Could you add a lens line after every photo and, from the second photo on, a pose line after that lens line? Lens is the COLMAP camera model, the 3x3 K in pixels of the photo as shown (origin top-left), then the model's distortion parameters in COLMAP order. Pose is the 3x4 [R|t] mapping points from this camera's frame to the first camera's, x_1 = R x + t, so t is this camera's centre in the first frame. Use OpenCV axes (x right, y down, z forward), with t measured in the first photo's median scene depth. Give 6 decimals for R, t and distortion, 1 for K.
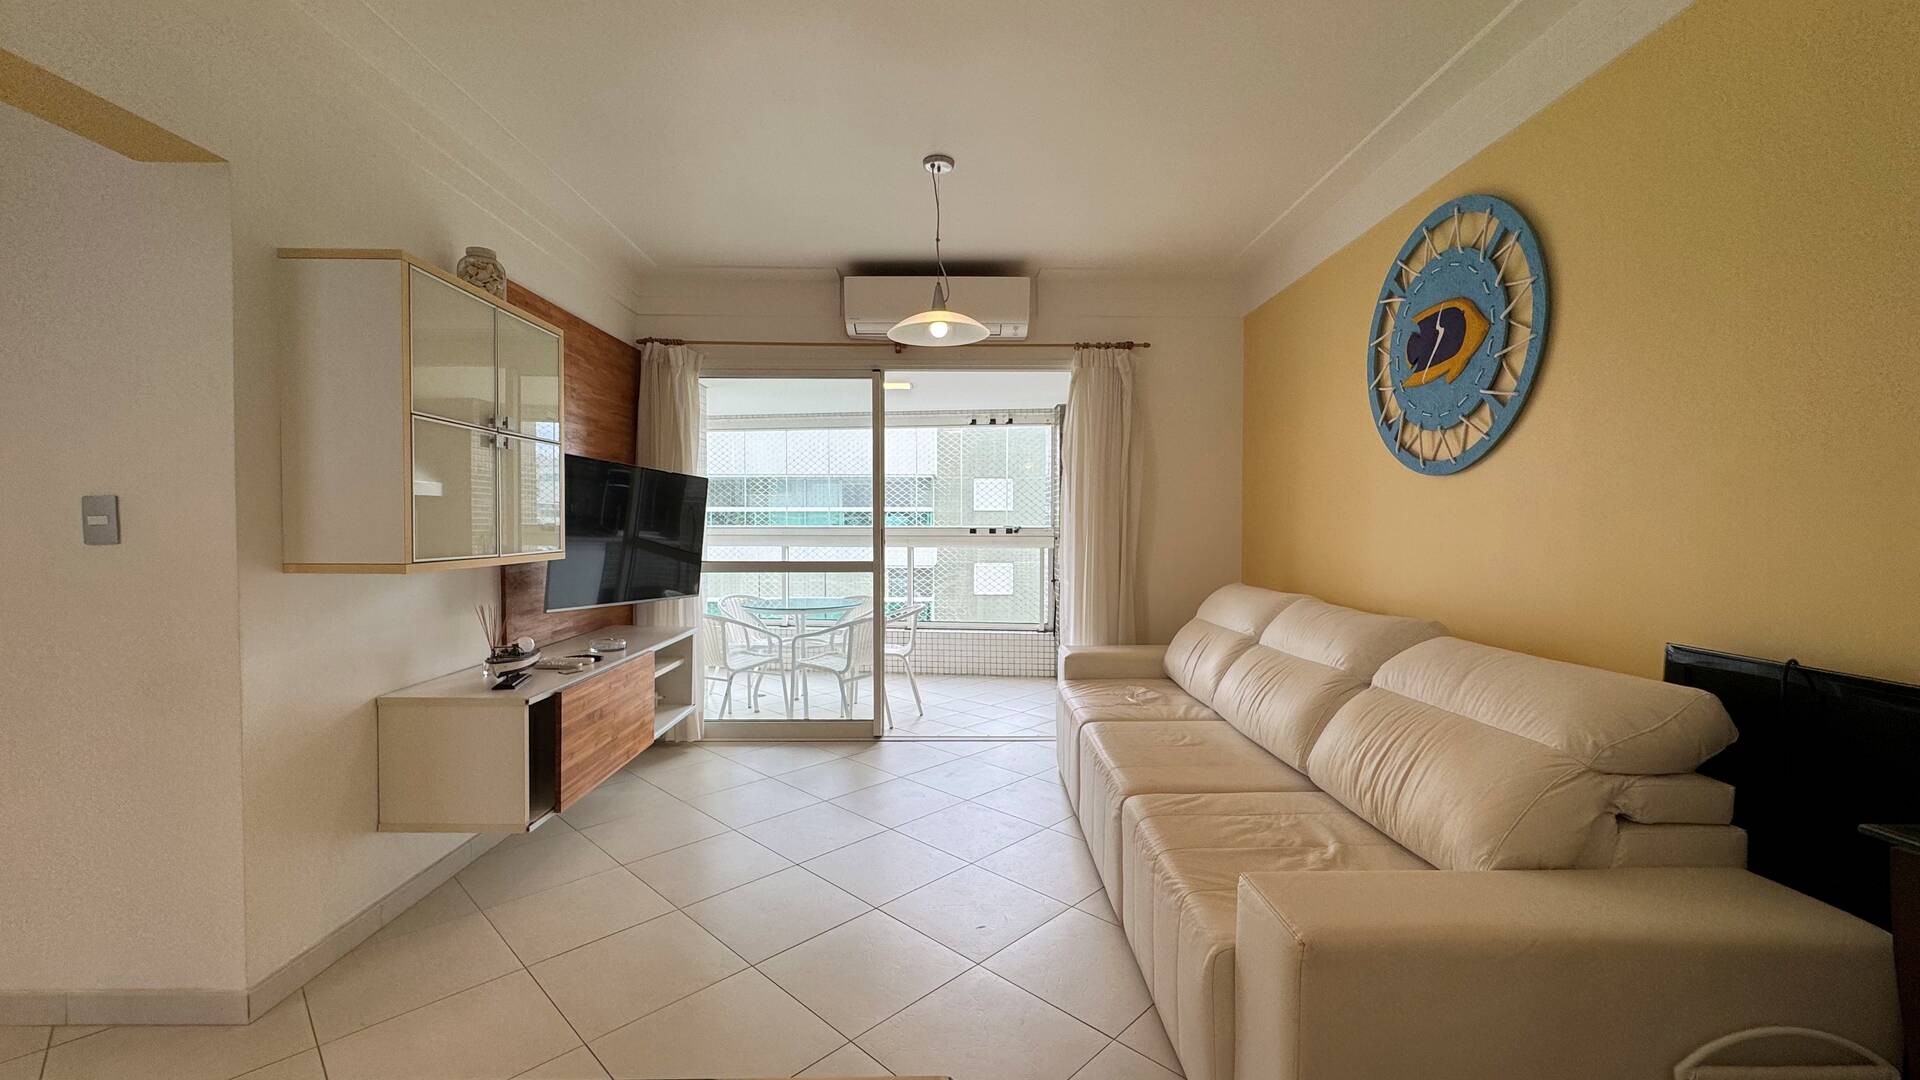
lens RADIAL K [[764.1, 0, 958.9], [0, 764.1, 540.9], [0, 0, 1]] dist [-0.003003, 0.000105]
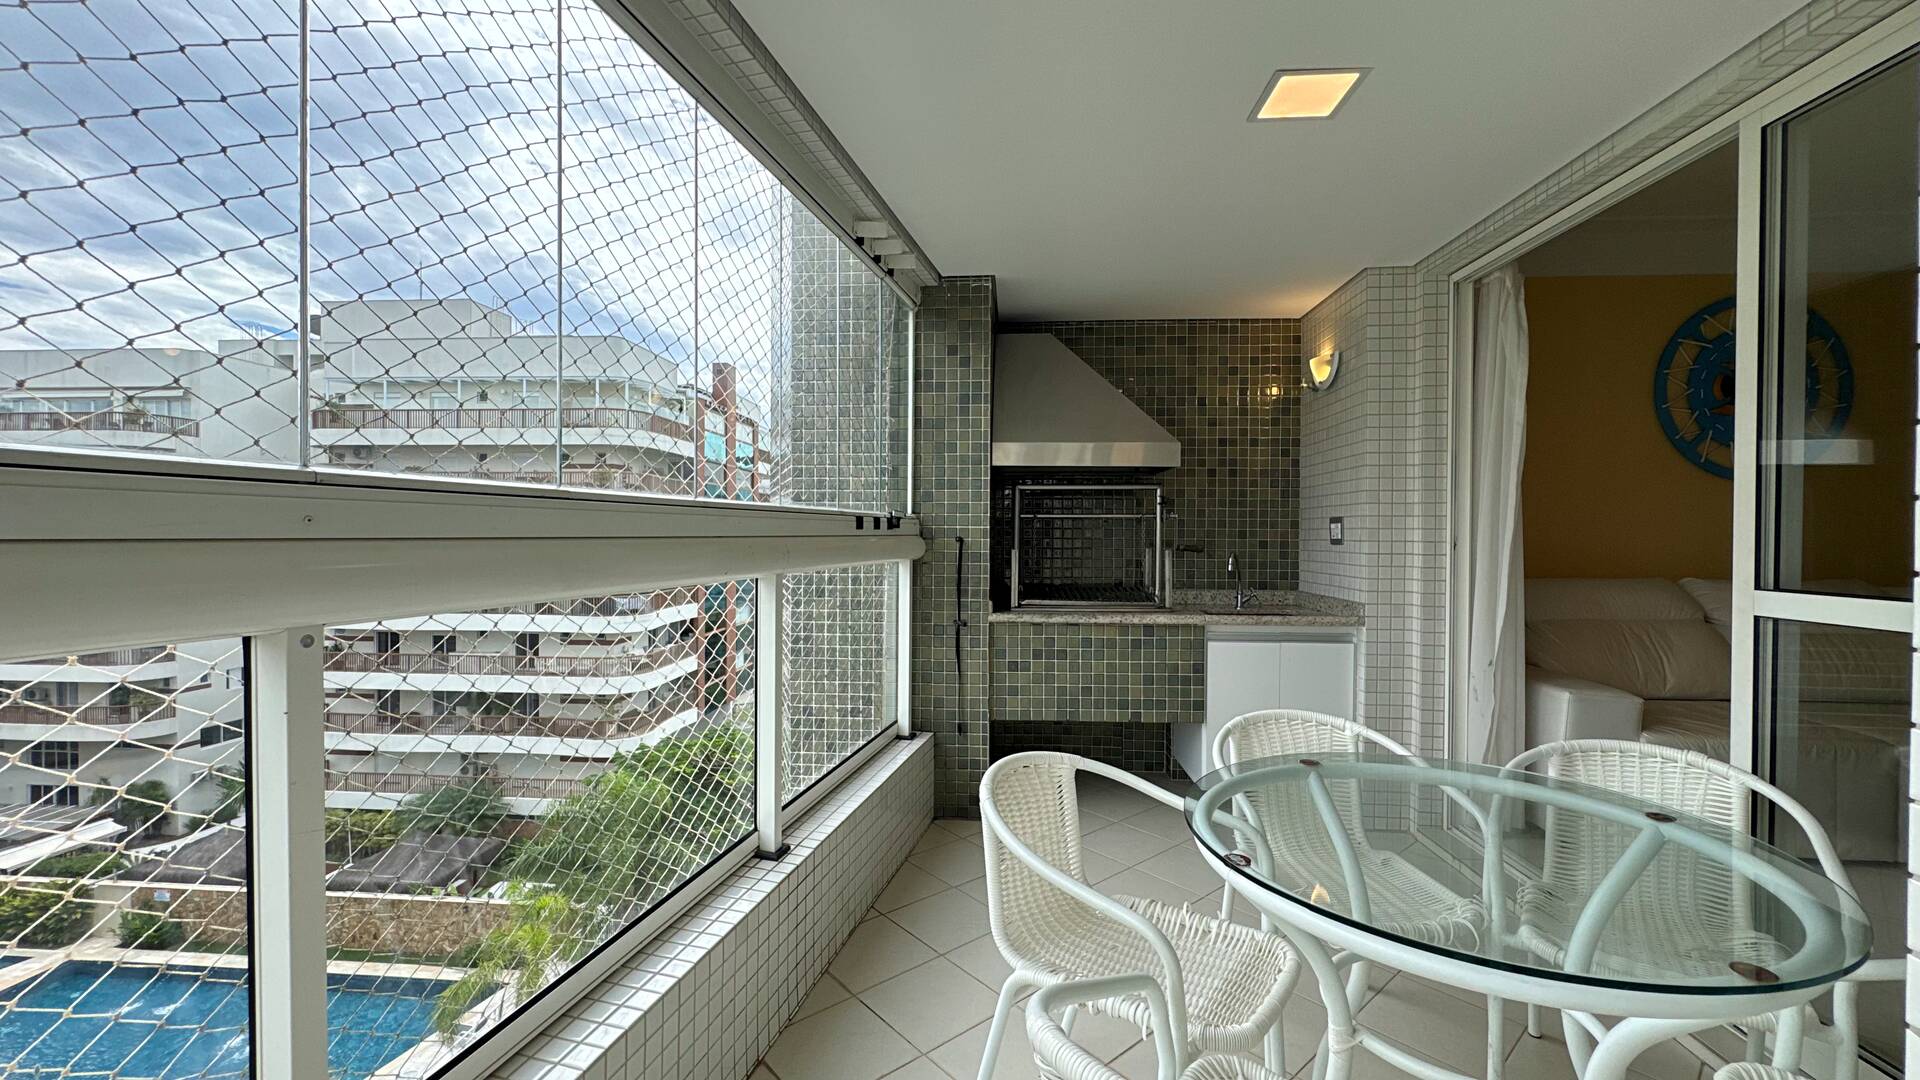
lens RADIAL K [[764.1, 0, 958.9], [0, 764.1, 540.9], [0, 0, 1]] dist [-0.003003, 0.000105]
pose [[0.083606, -0.009498, 0.996454, -0.562615], [0.016393, 0.999832, 0.008155, -0.007854], [-0.996364, 0.015653, 0.083748, 1.454023]]
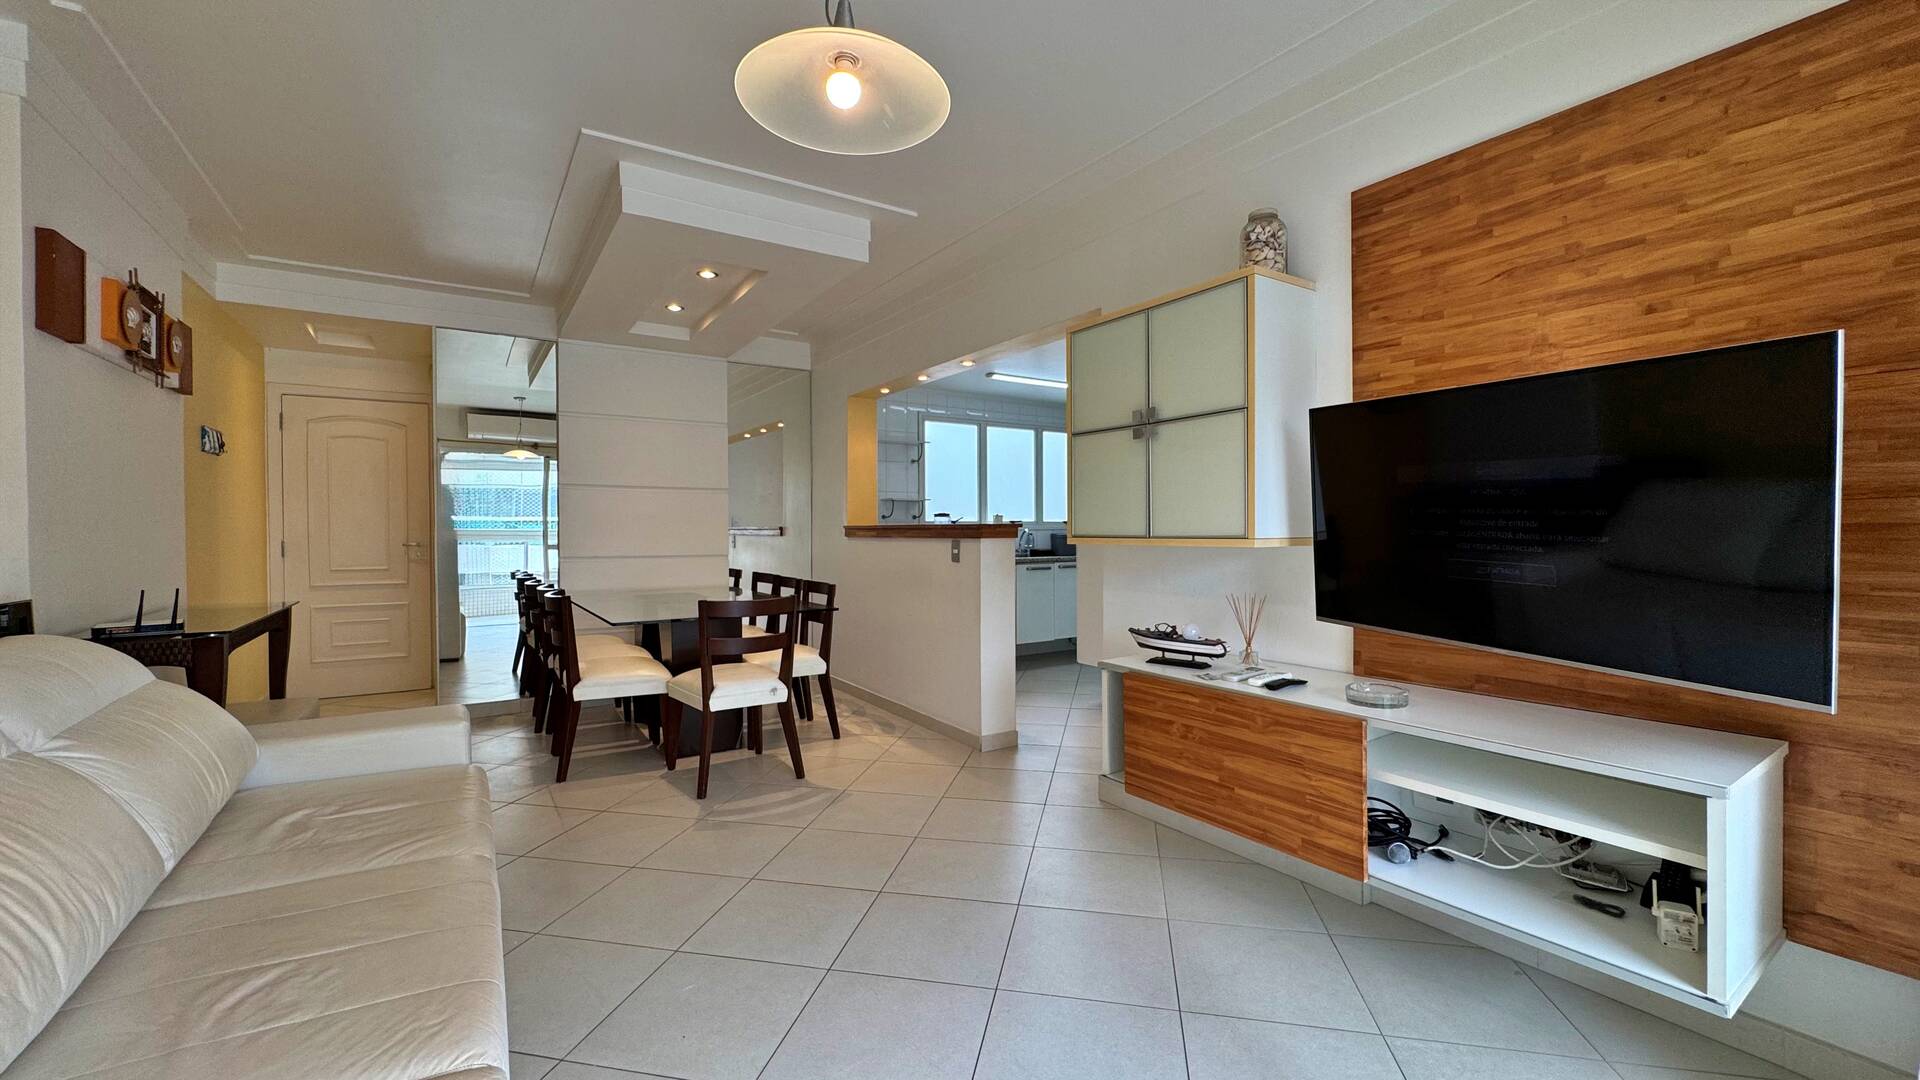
lens RADIAL K [[764.1, 0, 958.9], [0, 764.1, 540.9], [0, 0, 1]] dist [-0.003003, 0.000105]
pose [[-0.841777, 0.010296, -0.539728, 0.125647], [-0.009212, 0.999399, 0.033432, -0.005384], [0.539748, 0.033114, -0.841175, 1.035611]]
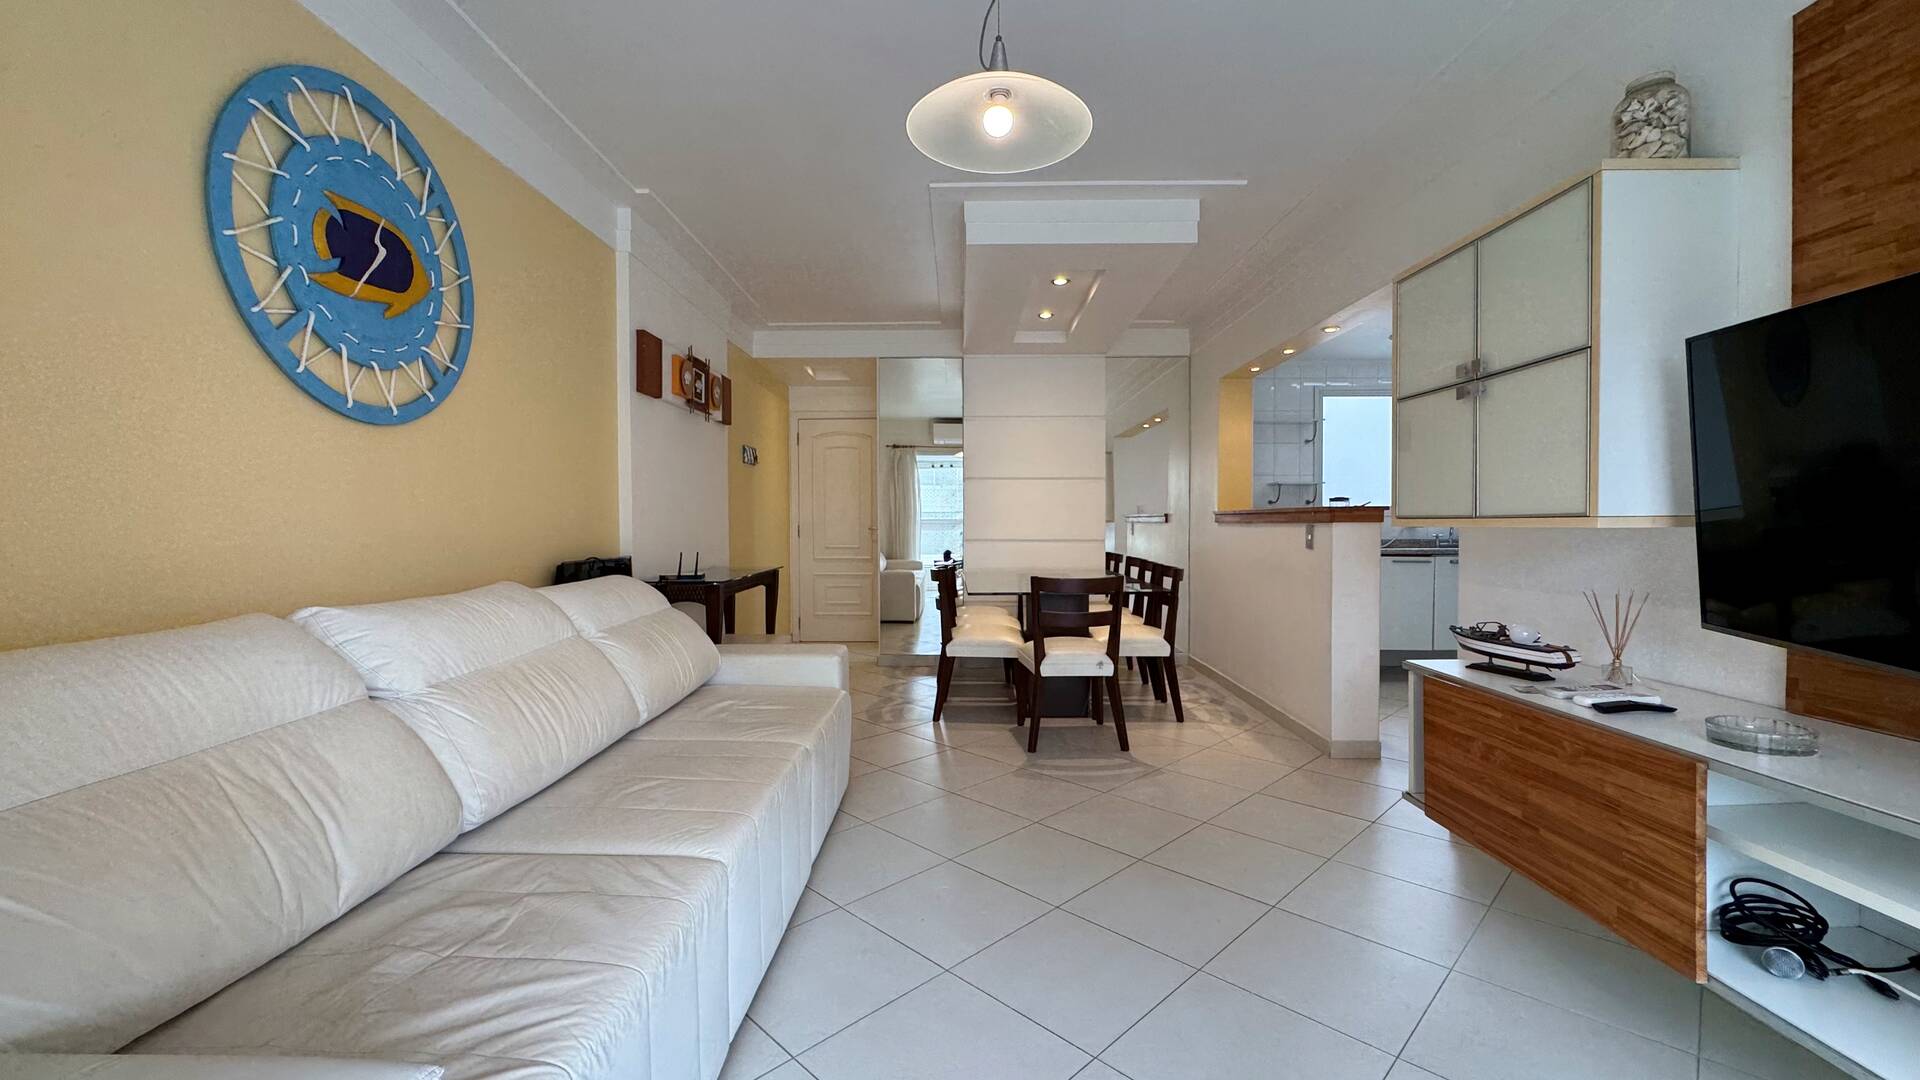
lens RADIAL K [[764.4, 0, 960.0], [0, 764.4, 540.0], [0, 0, 1]] dist [-0.000029, -0.000024]
pose [[-0.999918, 0.003388, 0.012355, -0.003050], [0.003952, 0.998936, 0.045938, 0.001532], [-0.012187, 0.045983, -0.998868, 1.116703]]
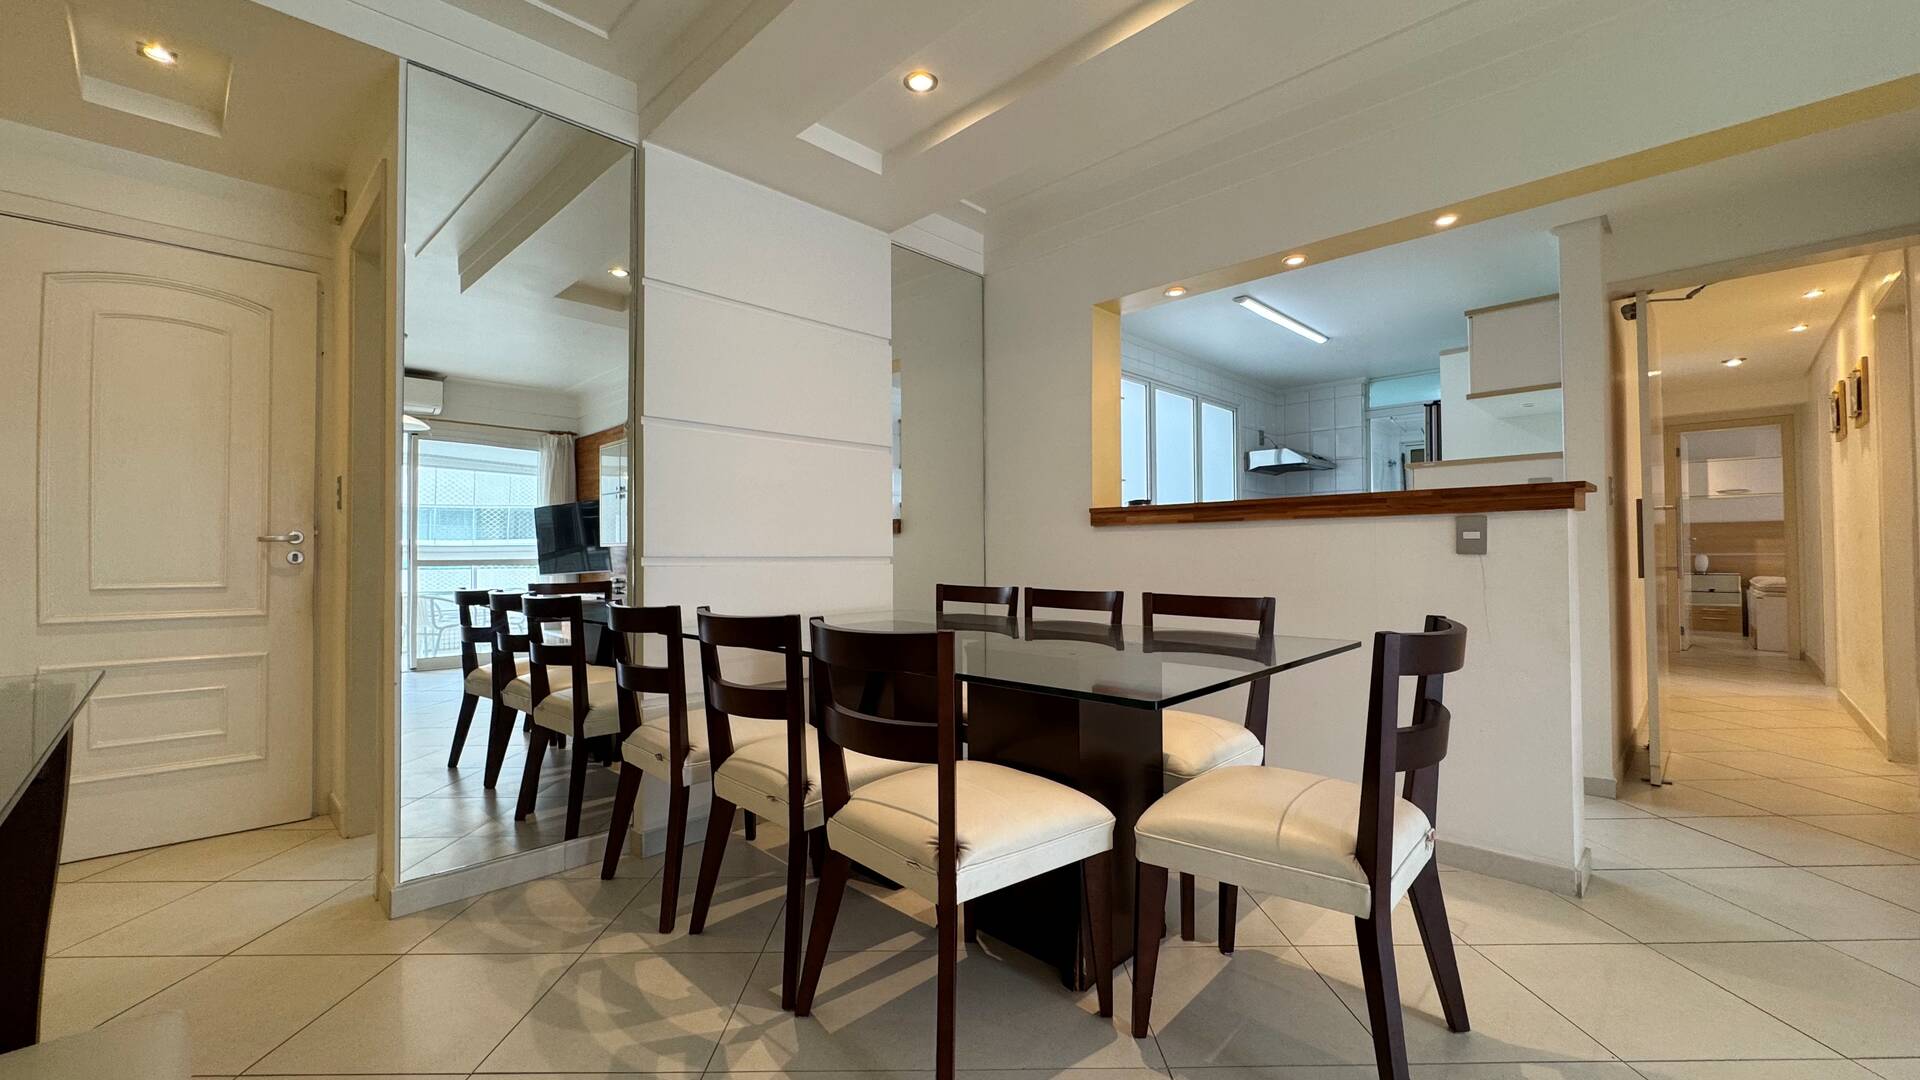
lens RADIAL K [[764.1, 0, 958.9], [0, 764.1, 540.9], [0, 0, 1]] dist [-0.003003, 0.000105]
pose [[-0.707820, -0.008455, -0.706342, 0.261547], [-0.009847, 0.999949, -0.002102, 0.051541], [0.706324, 0.005467, -0.707868, 0.317008]]
